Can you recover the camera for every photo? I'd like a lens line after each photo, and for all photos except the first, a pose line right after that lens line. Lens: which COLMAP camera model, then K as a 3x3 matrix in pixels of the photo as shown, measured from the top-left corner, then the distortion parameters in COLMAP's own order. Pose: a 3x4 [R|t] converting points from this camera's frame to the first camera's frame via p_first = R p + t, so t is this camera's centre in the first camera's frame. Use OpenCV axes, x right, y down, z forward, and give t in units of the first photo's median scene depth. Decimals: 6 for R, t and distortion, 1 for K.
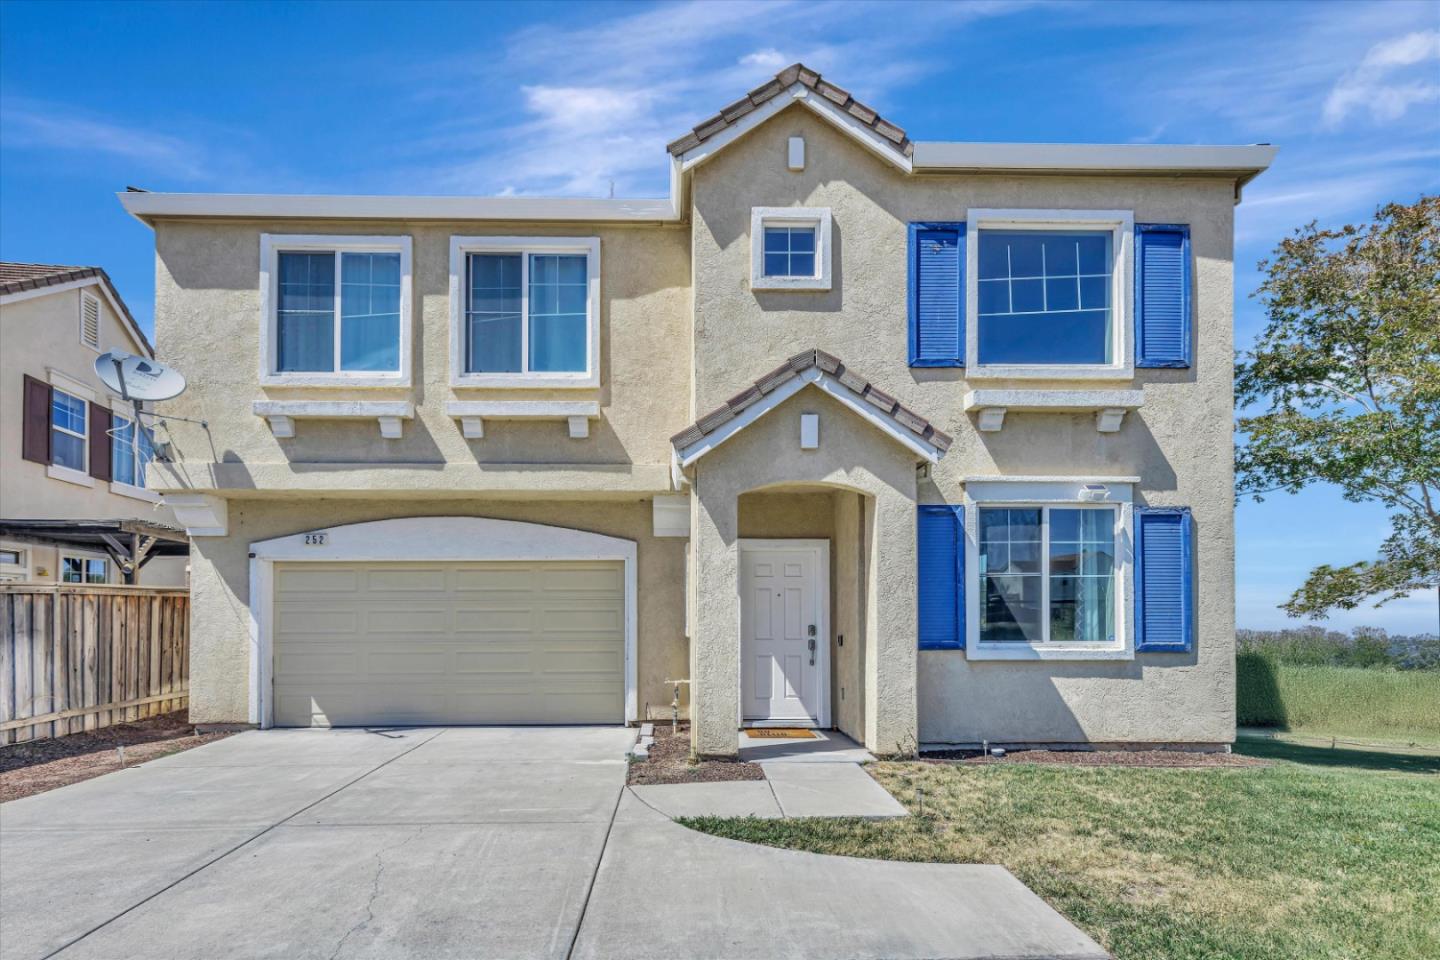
lens RADIAL K [[632.6, 0, 720.0], [0, 632.6, 541.5], [0, 0, 1]] dist [0.000813, -0.000139]
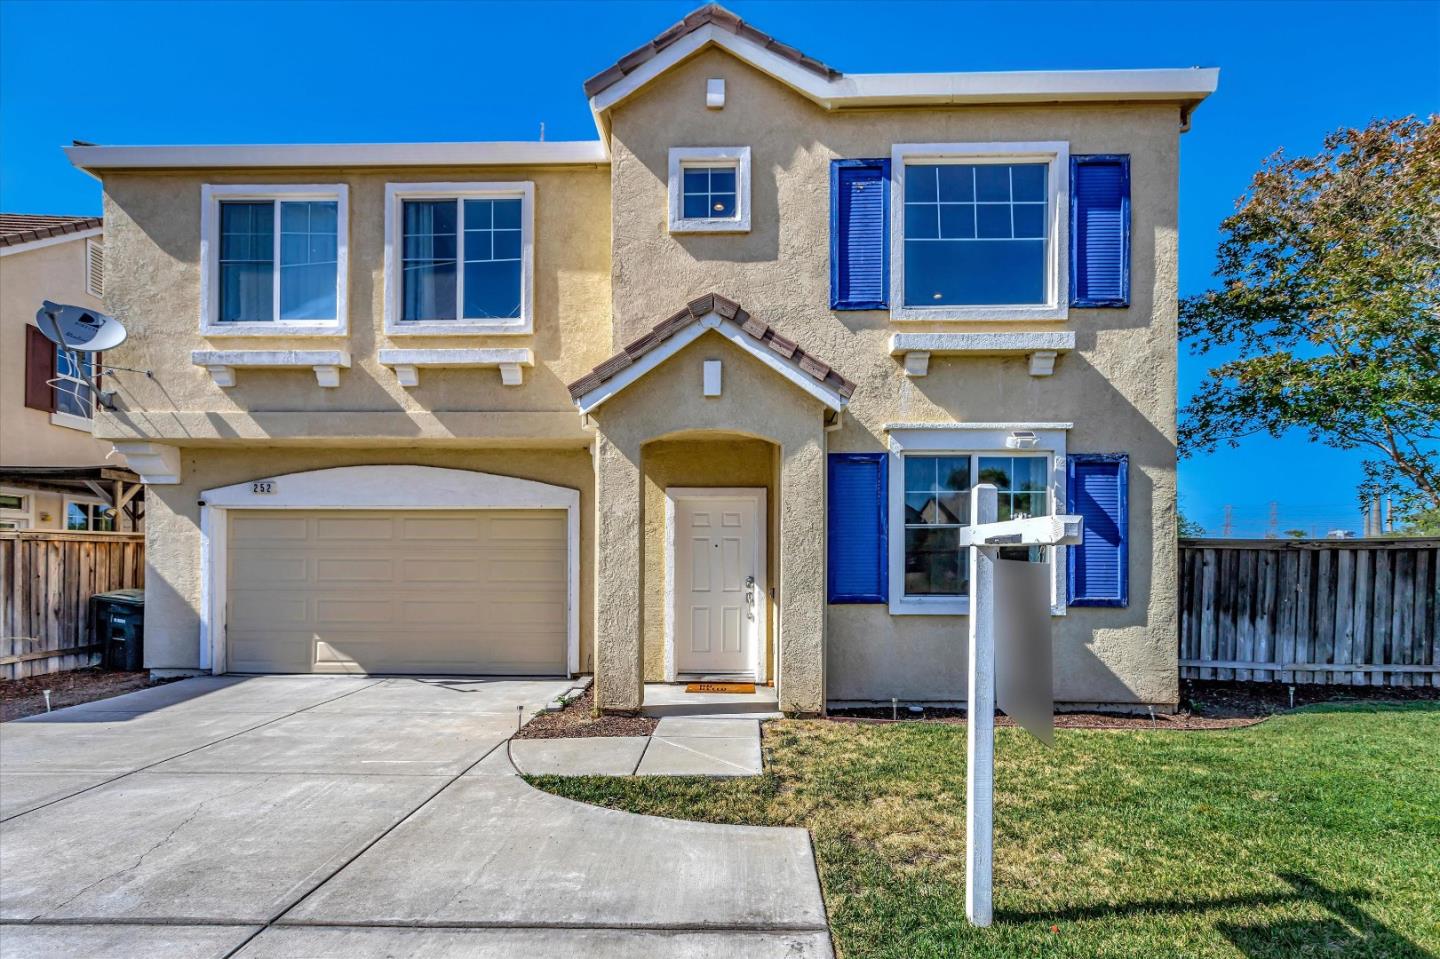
lens RADIAL K [[651.7, 0, 725.0], [0, 651.7, 487.8], [0, 0, 1]] dist [0.003981, 0.000577]
pose [[0.998768, 0.001013, -0.049604, 0.184432], [-0.000925, 0.999998, 0.001809, -0.006357], [0.049606, -0.001761, 0.998767, -0.001108]]
